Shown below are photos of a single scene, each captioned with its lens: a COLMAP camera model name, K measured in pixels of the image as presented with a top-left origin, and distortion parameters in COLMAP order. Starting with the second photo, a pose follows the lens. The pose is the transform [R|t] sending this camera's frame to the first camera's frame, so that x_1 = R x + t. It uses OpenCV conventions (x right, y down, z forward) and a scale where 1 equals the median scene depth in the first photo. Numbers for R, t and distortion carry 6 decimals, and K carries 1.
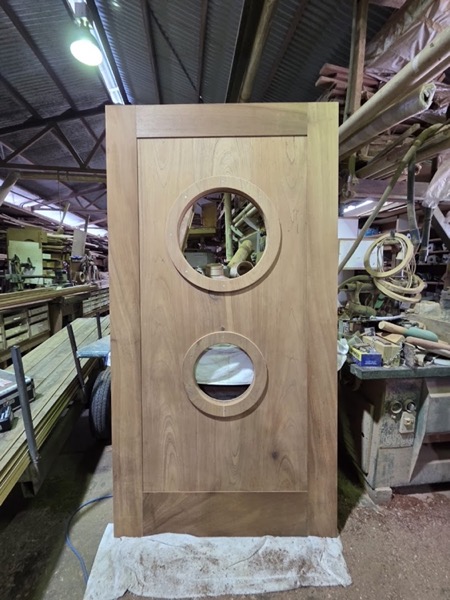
lens RADIAL K [[248.3, 0, 223.6], [0, 248.3, 304.8], [0, 0, 1]] dist [0.002917, -0.000149]
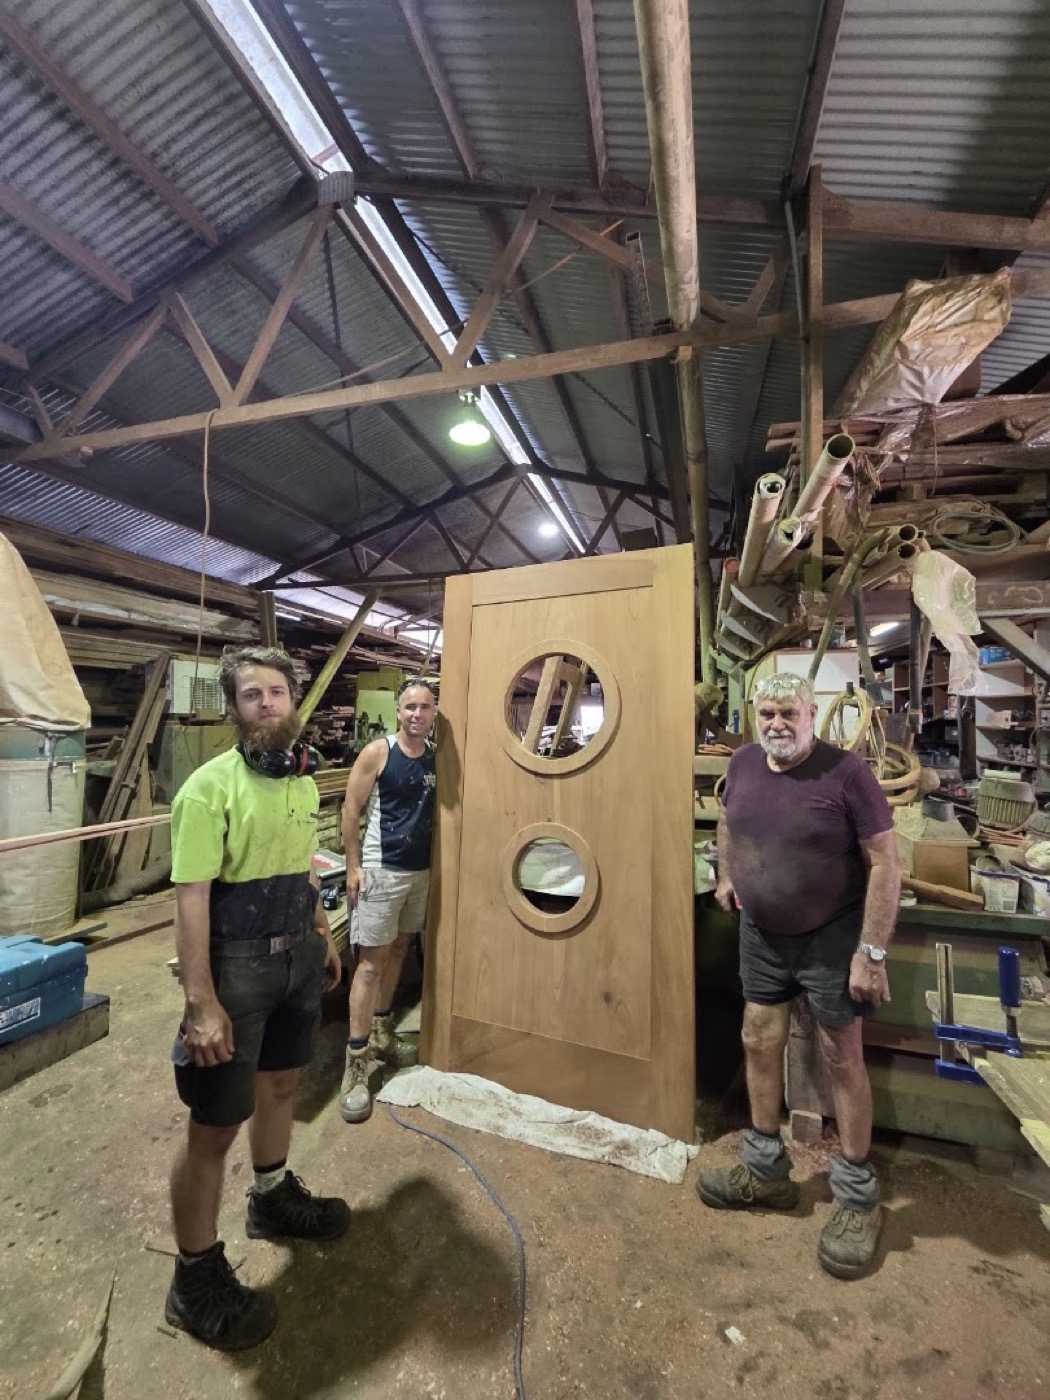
lens RADIAL K [[579.4, 0, 521.8], [0, 579.4, 711.3], [0, 0, 1]] dist [0.002917, -0.000149]
pose [[0.909363, -0.013293, -0.415791, 0.698559], [-0.054391, 0.987110, -0.150516, 0.036064], [0.412433, 0.159489, 0.896918, -0.789050]]
